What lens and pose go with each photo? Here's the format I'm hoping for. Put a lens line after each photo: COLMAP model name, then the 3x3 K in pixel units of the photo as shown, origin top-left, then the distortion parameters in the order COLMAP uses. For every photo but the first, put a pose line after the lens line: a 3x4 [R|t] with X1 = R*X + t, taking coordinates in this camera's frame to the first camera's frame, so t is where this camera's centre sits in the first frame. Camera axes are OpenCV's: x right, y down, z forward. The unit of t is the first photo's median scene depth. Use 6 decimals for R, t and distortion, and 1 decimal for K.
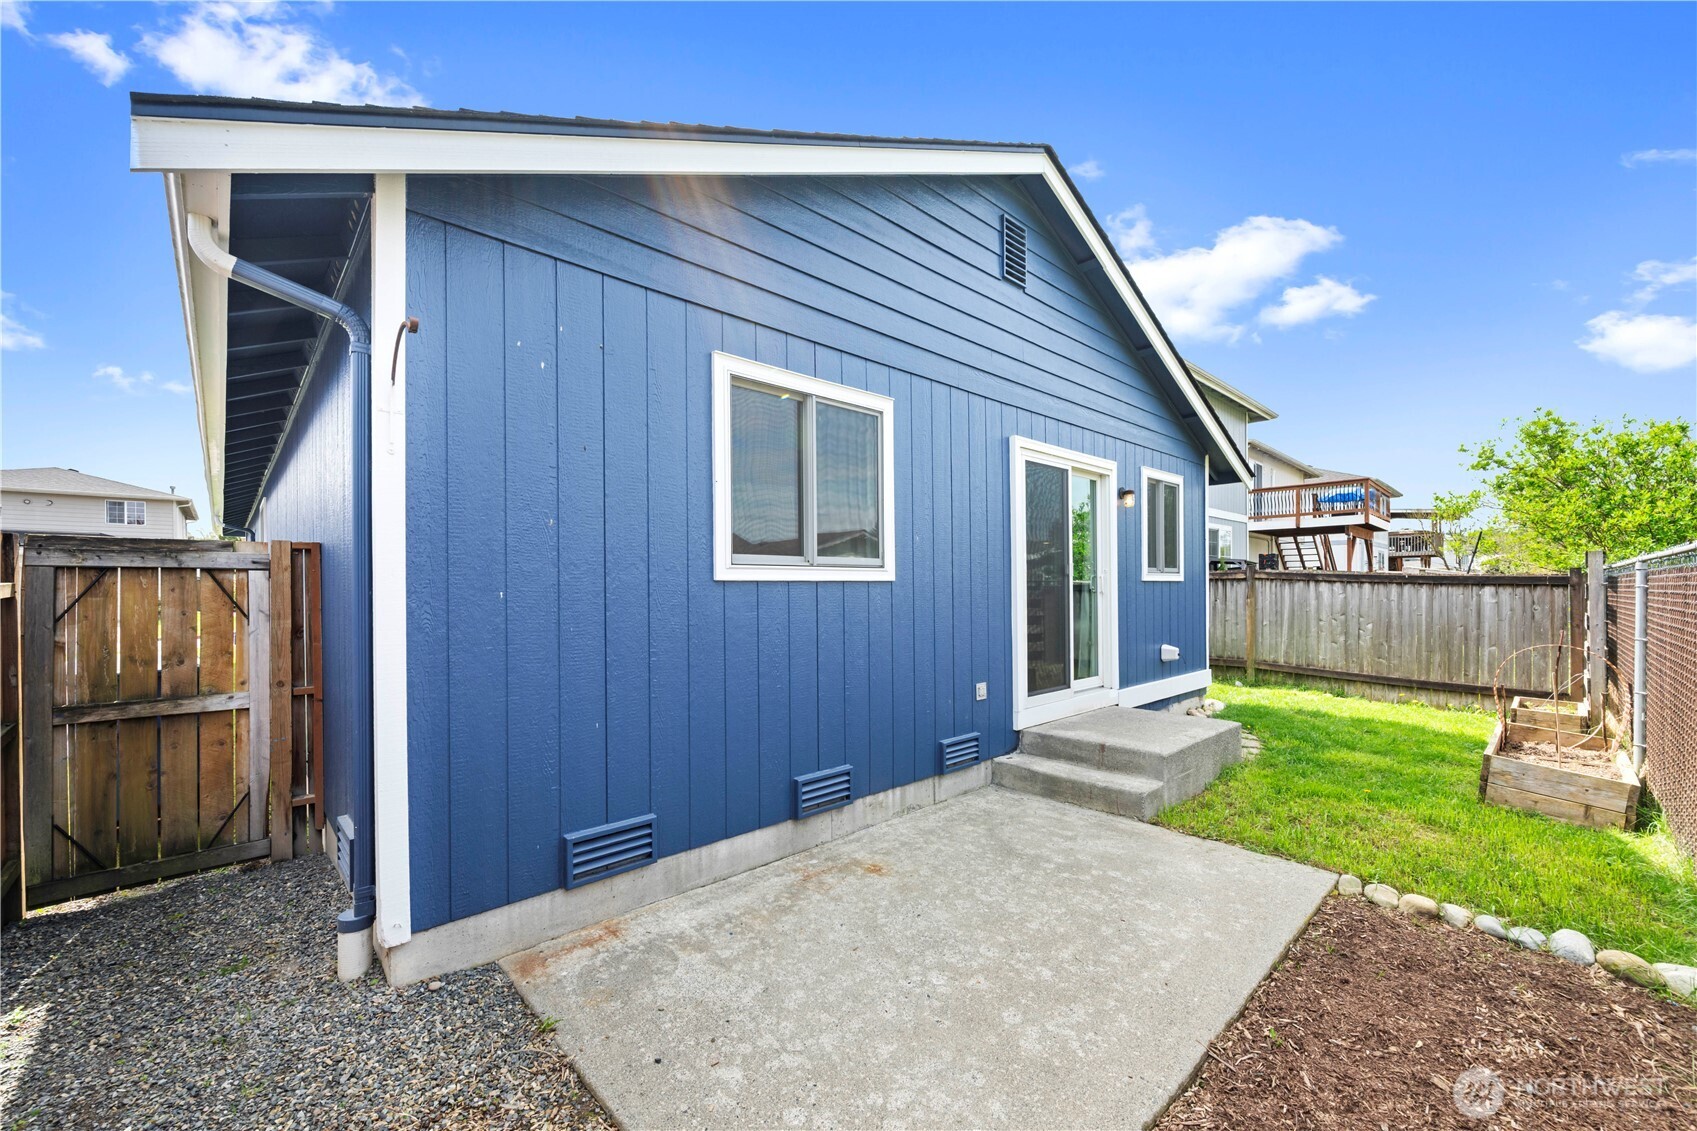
lens RADIAL K [[664.8, 0, 845.6], [0, 664.8, 578.5], [0, 0, 1]] dist [-0.001455, -0.000129]
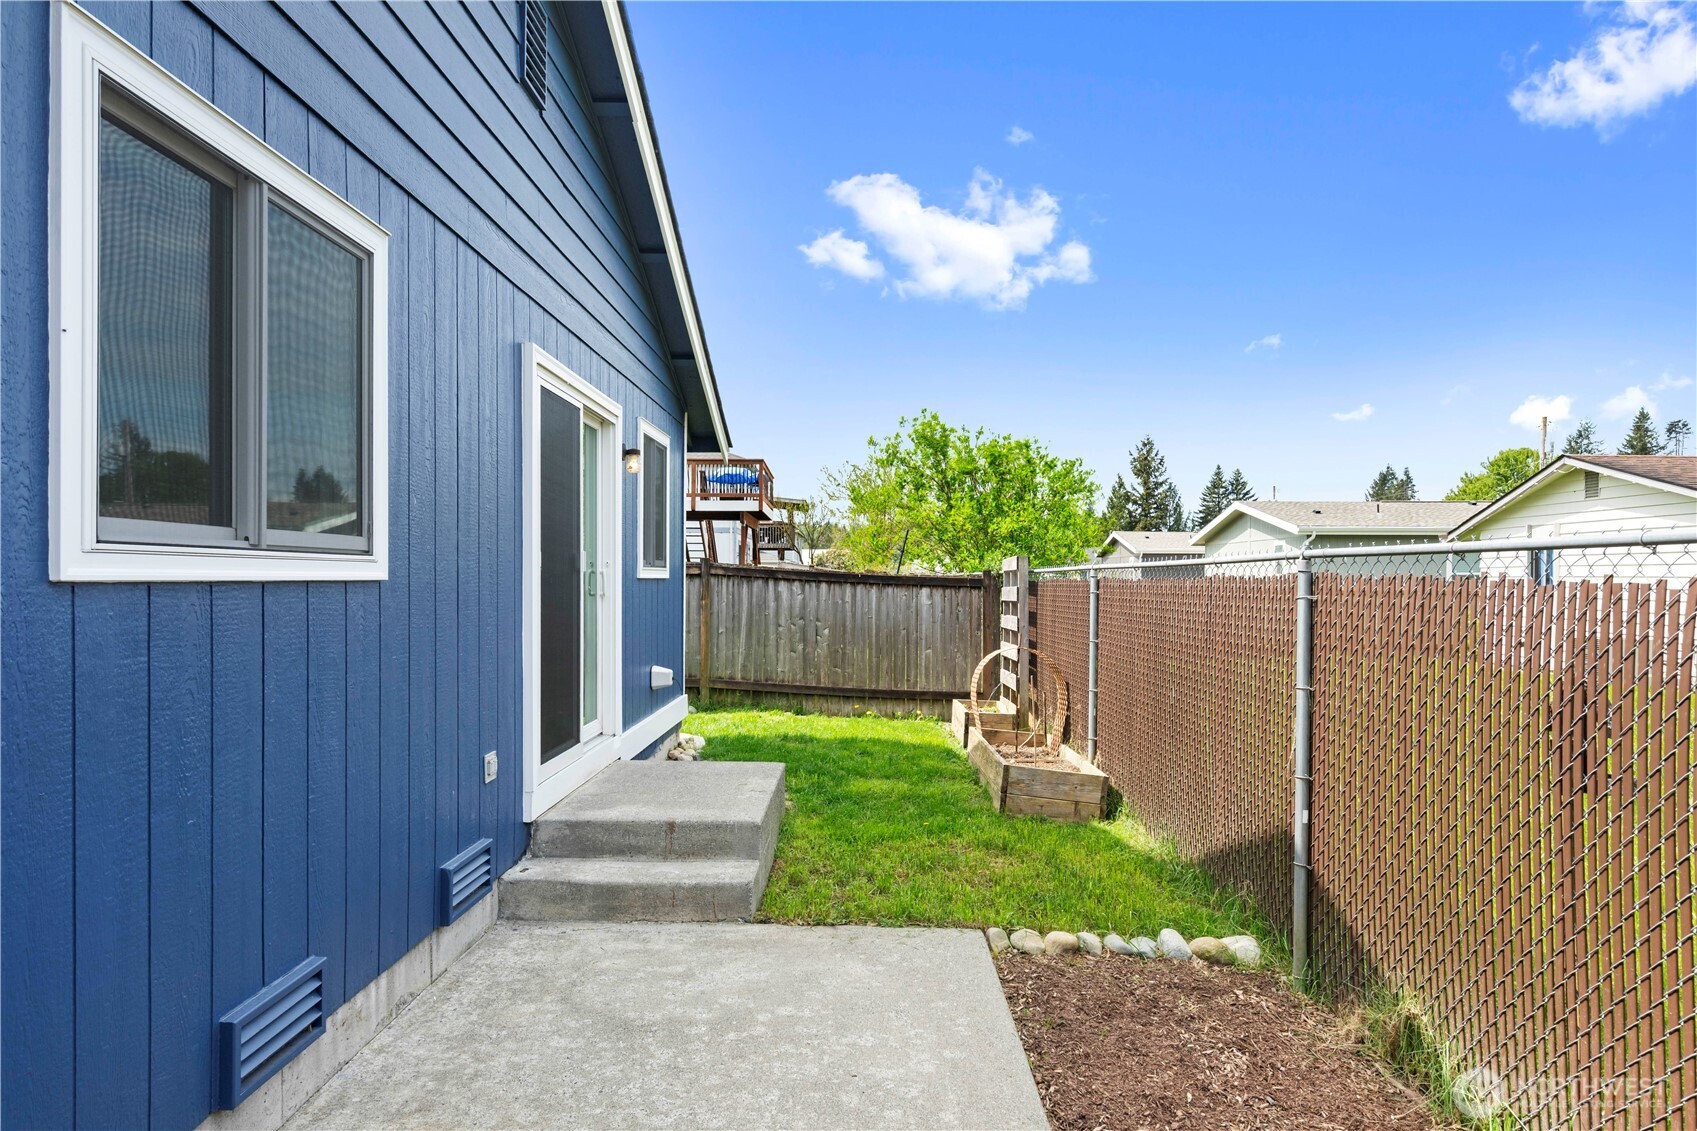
lens RADIAL K [[954.8, 0, 848.5], [0, 954.8, 565.5], [0, 0, 1]] dist [-0.002598, -0.001221]
pose [[0.688588, 0.022206, 0.724812, -0.192486], [-0.022685, 0.999701, -0.009076, -0.008226], [-0.724797, -0.010192, 0.688887, 0.186146]]
